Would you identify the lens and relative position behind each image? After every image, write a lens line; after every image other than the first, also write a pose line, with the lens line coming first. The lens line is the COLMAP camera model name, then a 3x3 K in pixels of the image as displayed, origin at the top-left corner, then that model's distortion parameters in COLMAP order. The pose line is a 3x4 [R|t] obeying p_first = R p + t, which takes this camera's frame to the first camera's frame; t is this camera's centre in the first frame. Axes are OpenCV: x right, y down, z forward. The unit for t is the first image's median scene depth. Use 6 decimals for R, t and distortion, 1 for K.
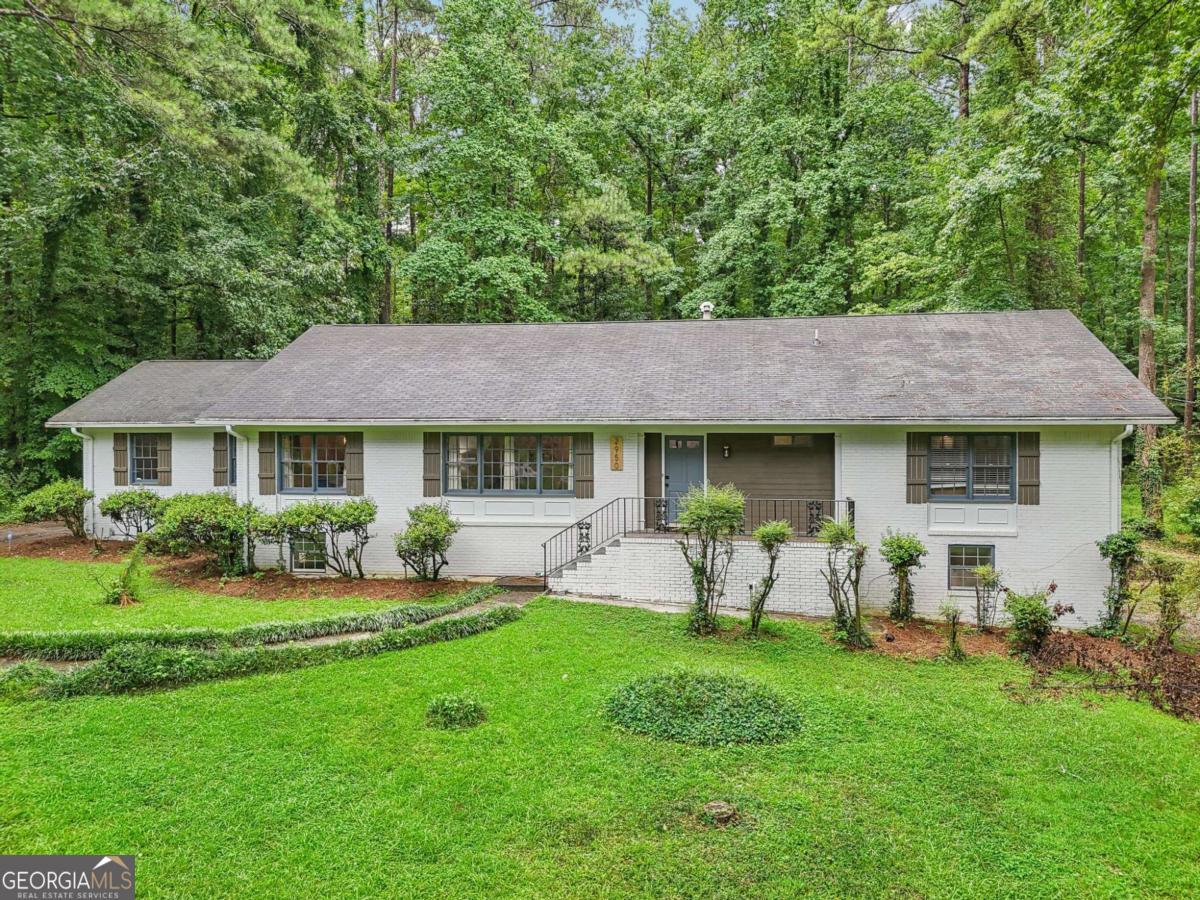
lens RADIAL K [[891.6, 0, 600.0], [0, 891.6, 450.0], [0, 0, 1]] dist [0.051010, -0.035438]
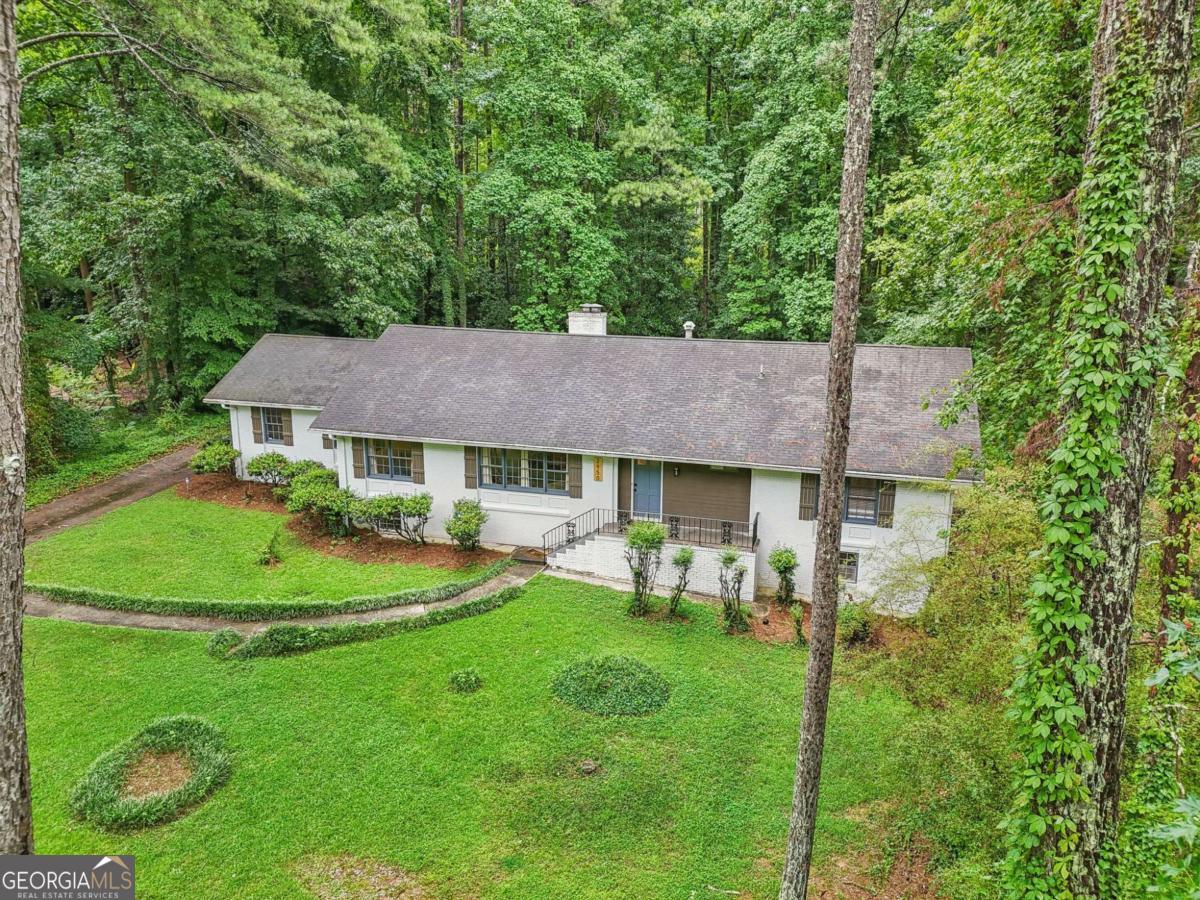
lens RADIAL K [[891.6, 0, 600.0], [0, 891.6, 450.0], [0, 0, 1]] dist [0.051010, -0.035438]
pose [[0.993525, 0.034834, -0.108146, 0.169163], [-0.009305, 0.973591, 0.228108, -0.339088], [0.113236, -0.225625, 0.967611, -0.336910]]
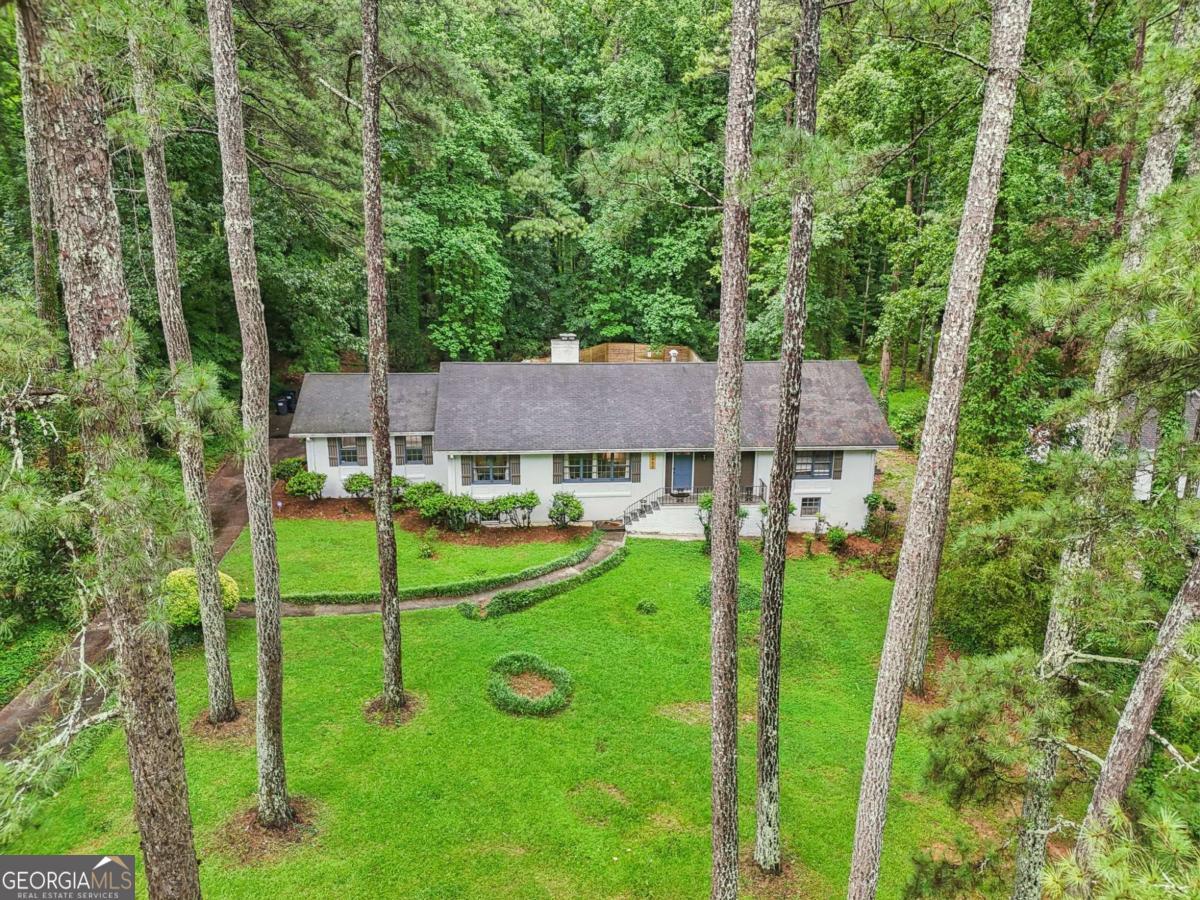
lens RADIAL K [[891.4, 0, 600.0], [0, 891.4, 450.0], [0, 0, 1]] dist [0.080239, -0.001291]
pose [[0.967391, -0.058292, 0.246488, -0.585700], [-0.008625, 0.965011, 0.262068, -0.541638], [-0.253140, -0.255649, 0.933040, -0.836454]]
